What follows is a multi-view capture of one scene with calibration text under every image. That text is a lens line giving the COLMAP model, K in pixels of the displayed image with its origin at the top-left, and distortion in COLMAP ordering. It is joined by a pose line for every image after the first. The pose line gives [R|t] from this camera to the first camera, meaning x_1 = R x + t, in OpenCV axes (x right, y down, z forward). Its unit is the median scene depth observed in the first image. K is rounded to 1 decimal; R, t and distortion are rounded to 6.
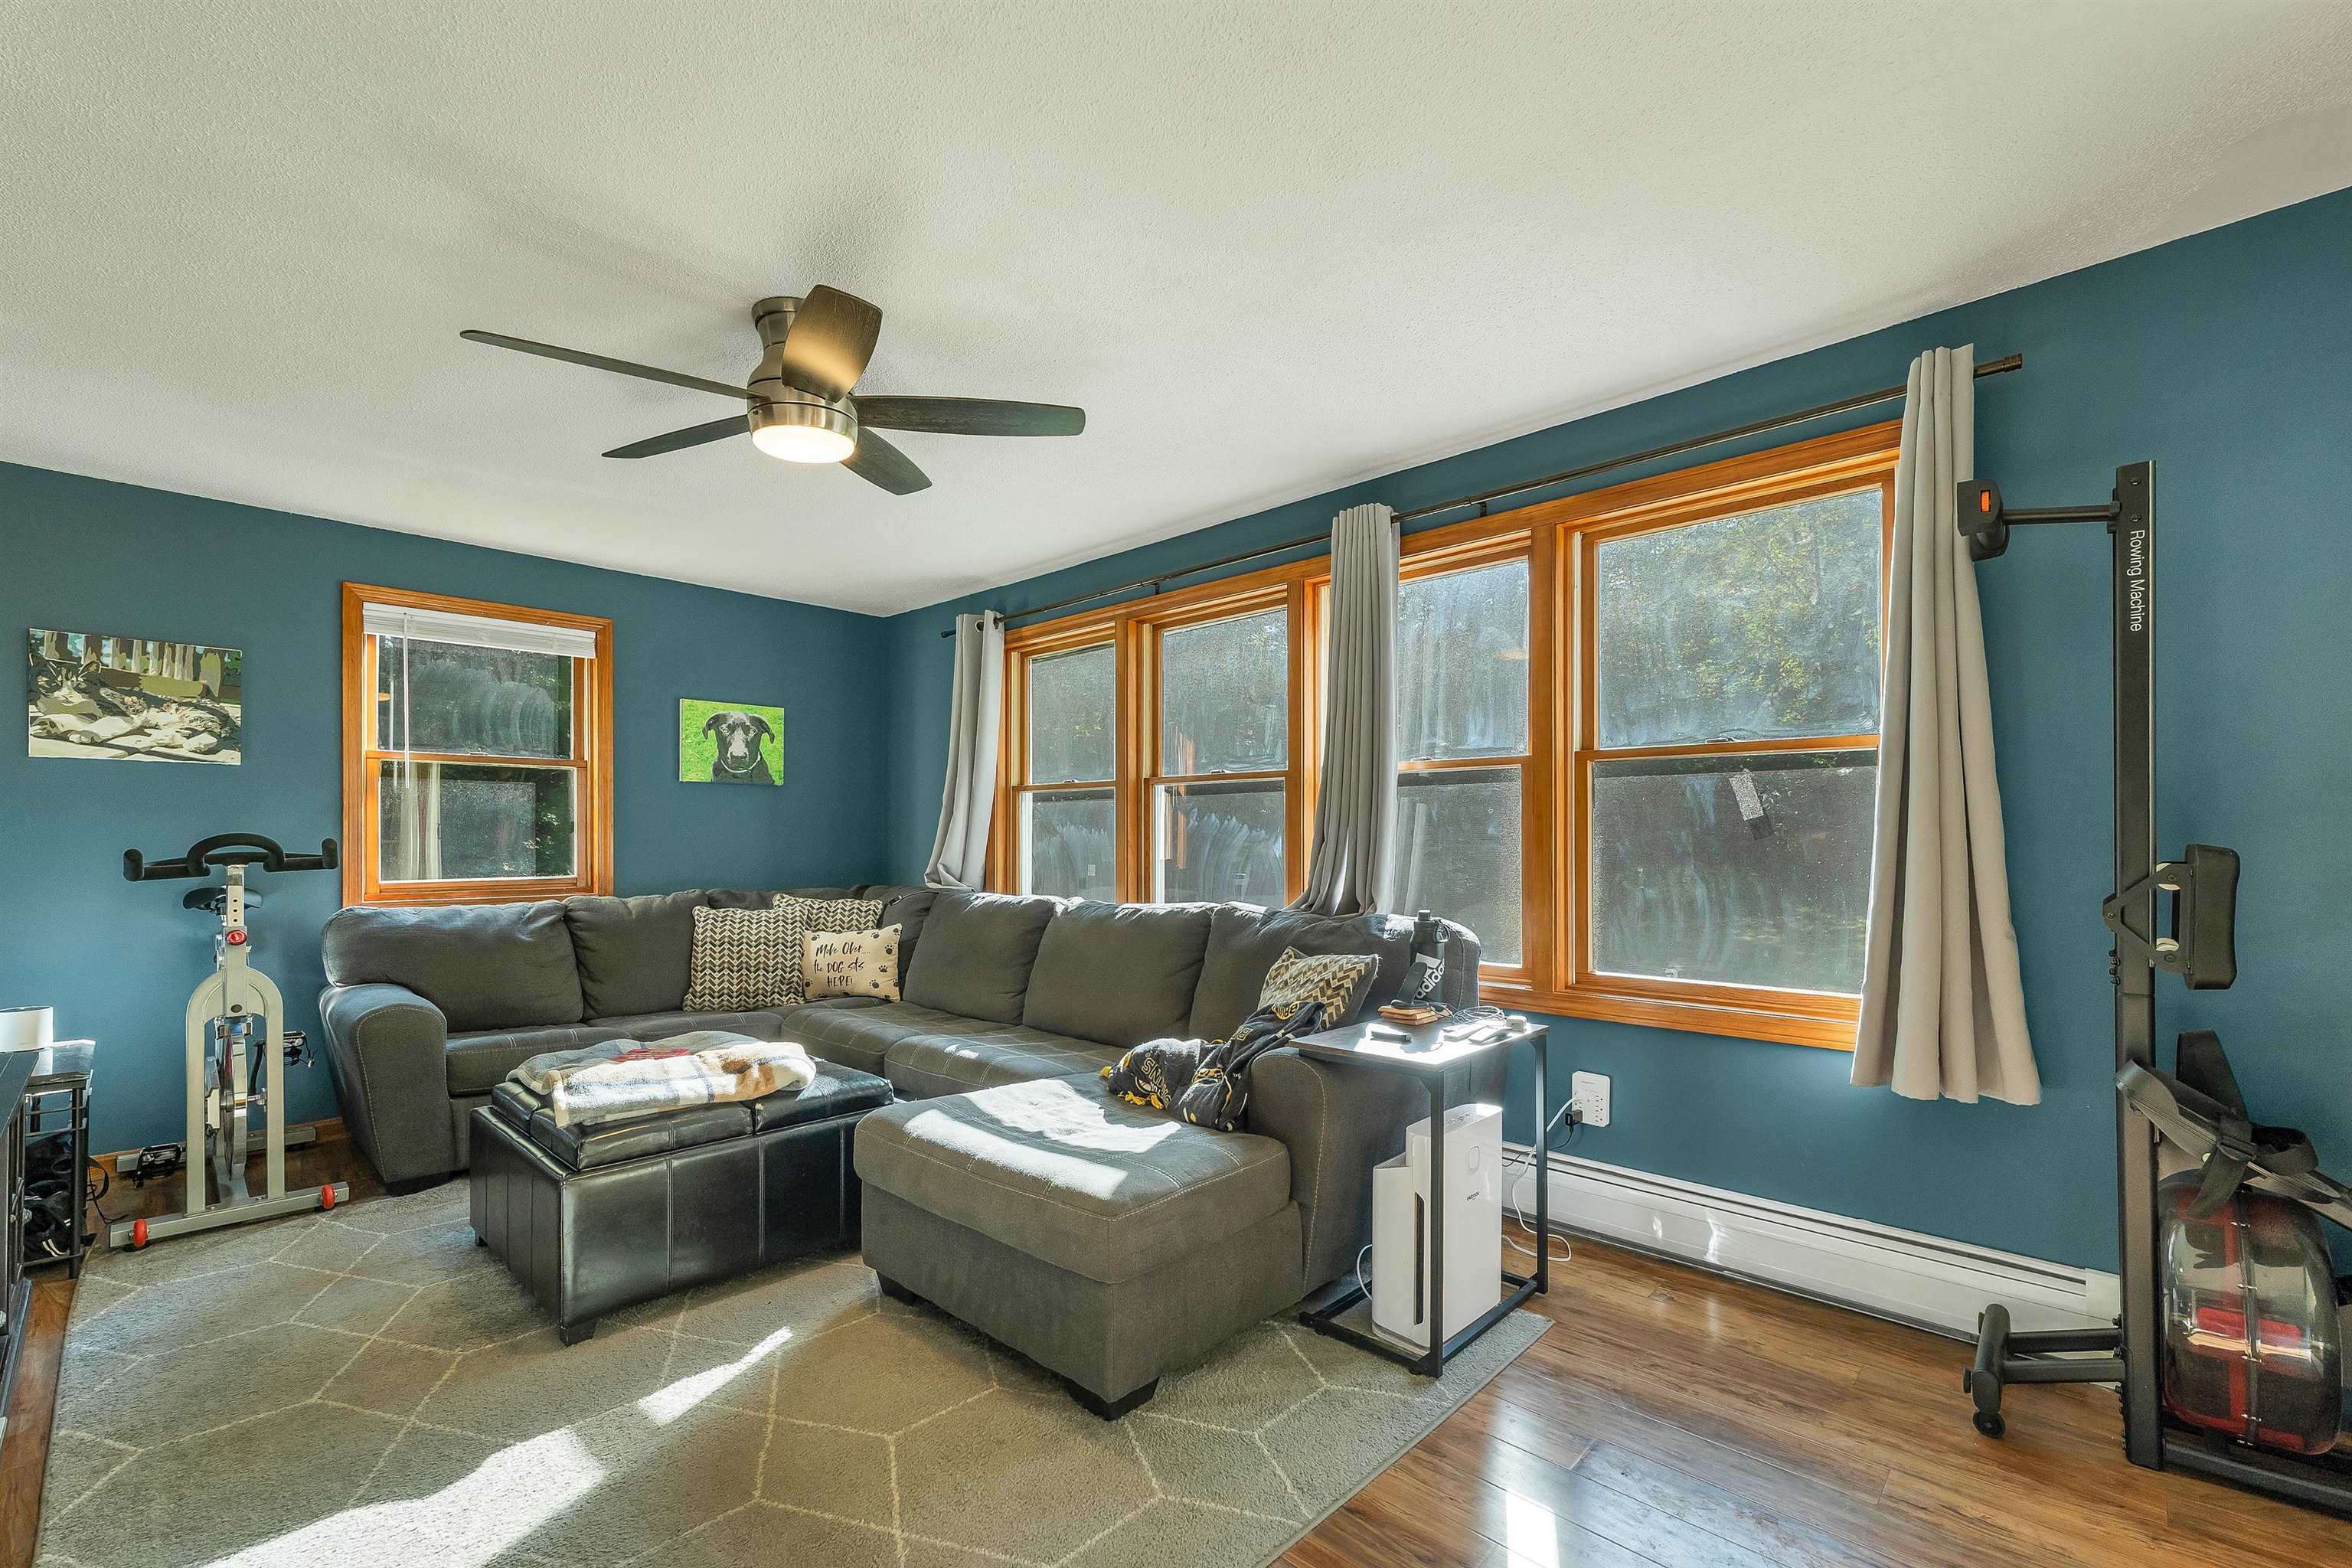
lens RADIAL K [[1007.3, 0, 1168.1], [0, 1007.3, 819.2], [0, 0, 1]] dist [0.002051, 0.000475]
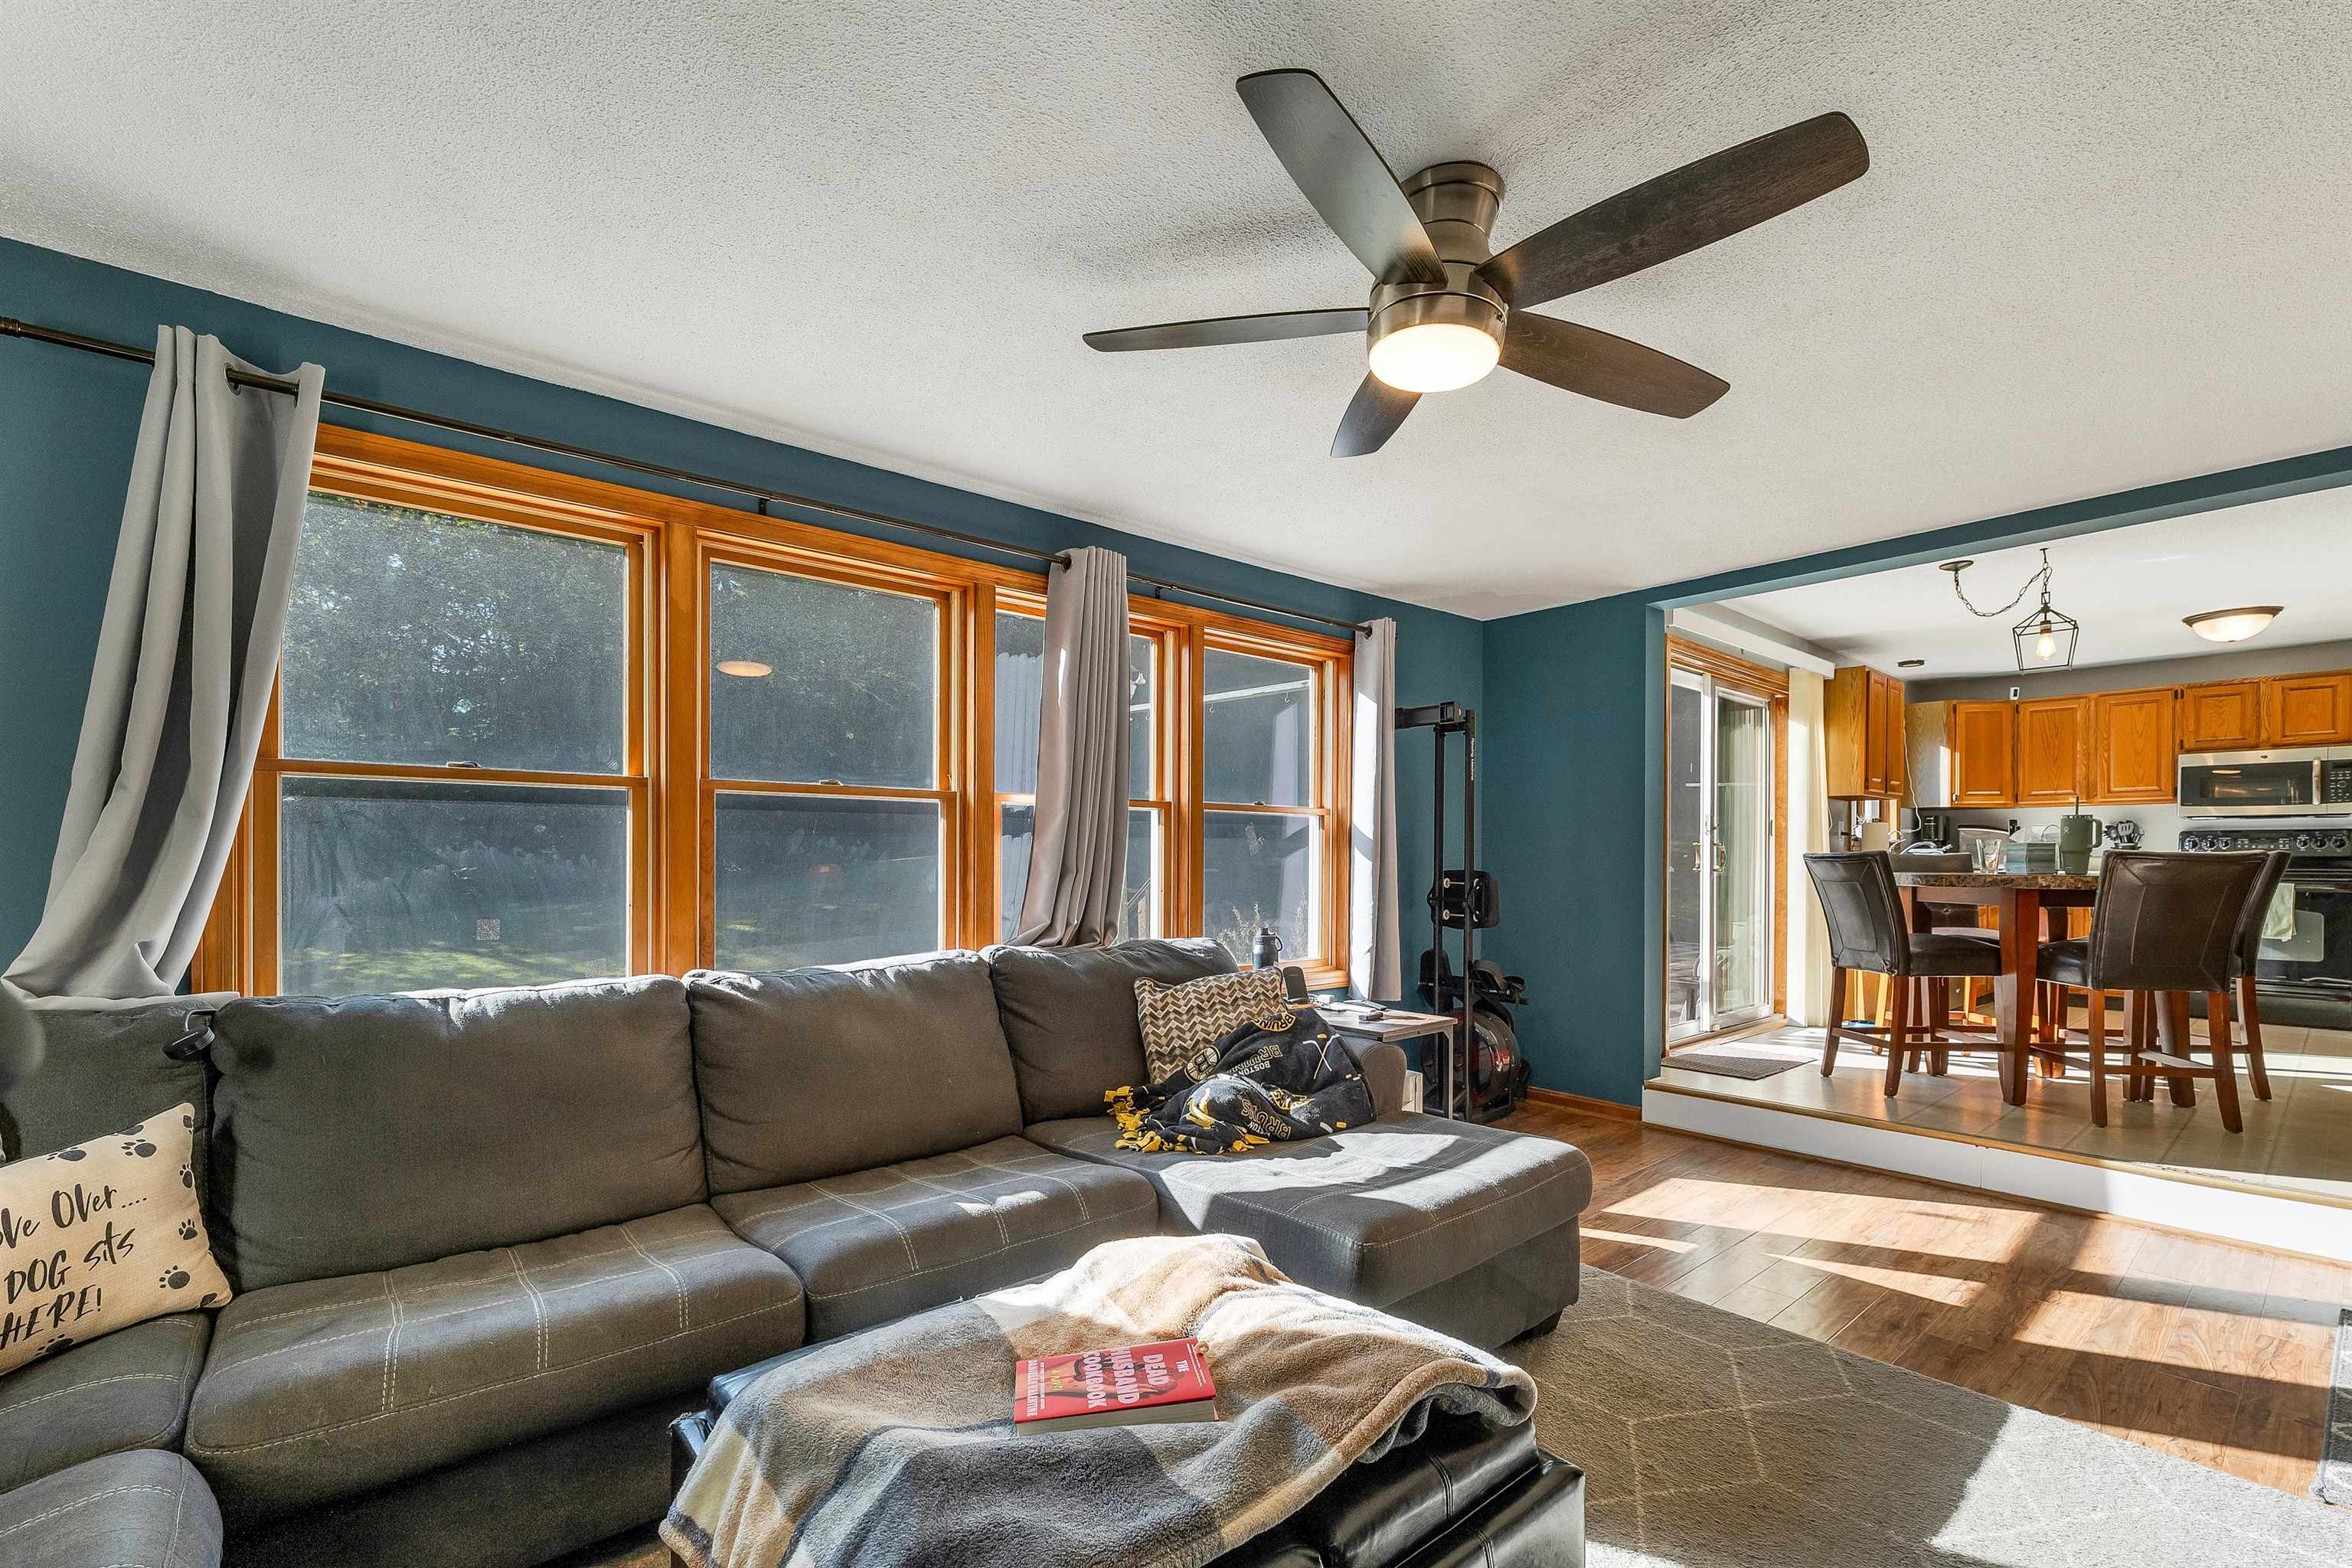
lens RADIAL K [[1017.0, 0, 1172.0], [0, 1017.0, 862.7], [0, 0, 1]] dist [-0.001024, 0.000059]
pose [[0.102009, 0.005138, 0.994770, -0.620325], [-0.014960, 0.999882, -0.003630, 0.009619], [-0.994671, -0.014511, 0.102074, 0.607285]]
